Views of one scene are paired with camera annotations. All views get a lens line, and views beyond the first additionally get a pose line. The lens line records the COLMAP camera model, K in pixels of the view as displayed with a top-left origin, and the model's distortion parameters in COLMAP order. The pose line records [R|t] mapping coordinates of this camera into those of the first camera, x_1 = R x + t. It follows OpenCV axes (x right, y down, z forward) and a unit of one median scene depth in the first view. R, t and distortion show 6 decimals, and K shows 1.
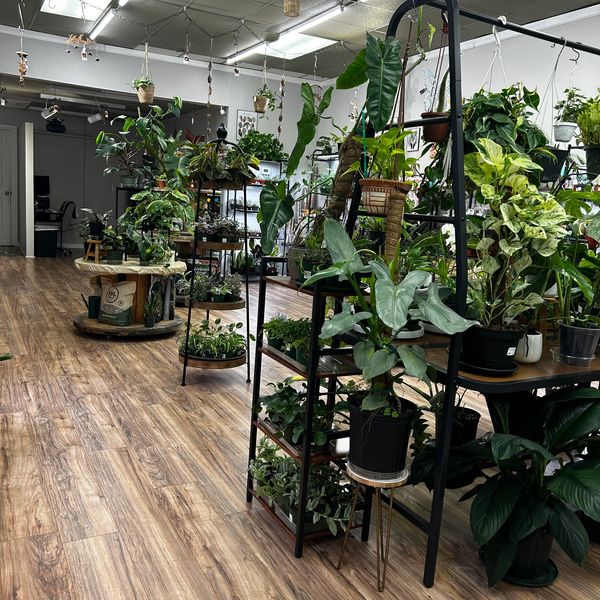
lens RADIAL K [[599.2, 0, 293.6], [0, 599.2, 298.5], [0, 0, 1]] dist [0.017984, 0.000000]
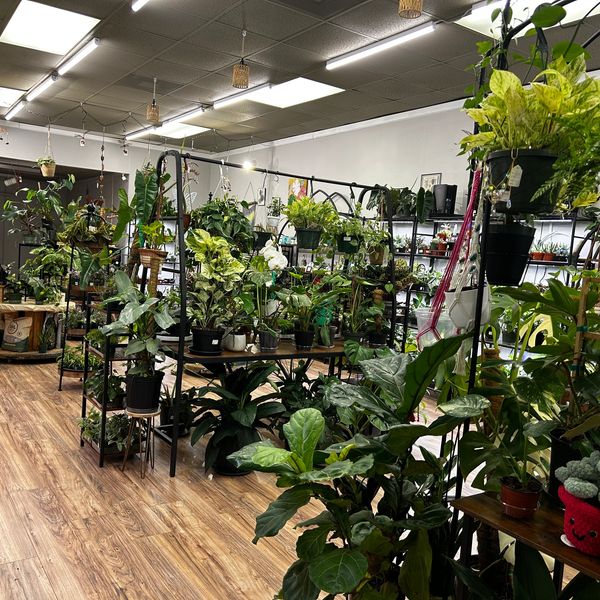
lens RADIAL K [[599.2, 0, 294.7], [0, 599.2, 304.1], [0, 0, 1]] dist [0.017984, 0.000000]
pose [[0.994537, -0.003037, 0.104341, 0.204005], [0.010362, 0.997512, -0.069730, 0.049702], [-0.103870, 0.070431, 0.992094, -0.424445]]
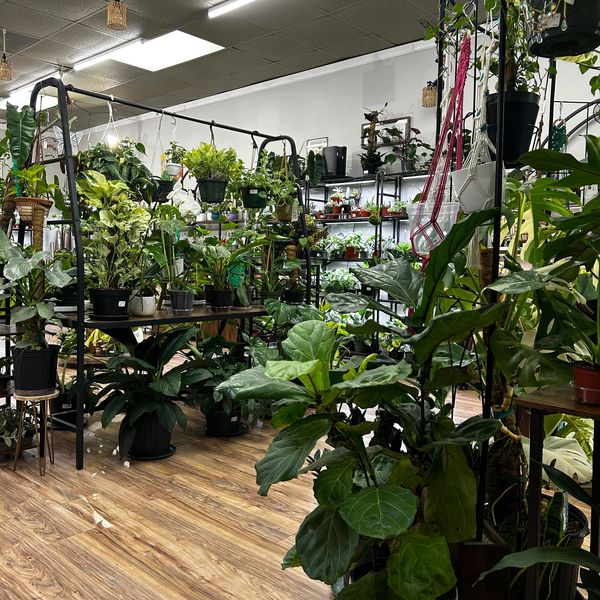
lens RADIAL K [[599.2, 0, 295.1], [0, 599.2, 296.7], [0, 0, 1]] dist [0.017984, 0.000000]
pose [[0.941541, -0.069351, 0.329682, 0.134895], [0.097718, 0.992732, -0.070244, 0.109363], [-0.322414, 0.098353, 0.941475, -0.302175]]
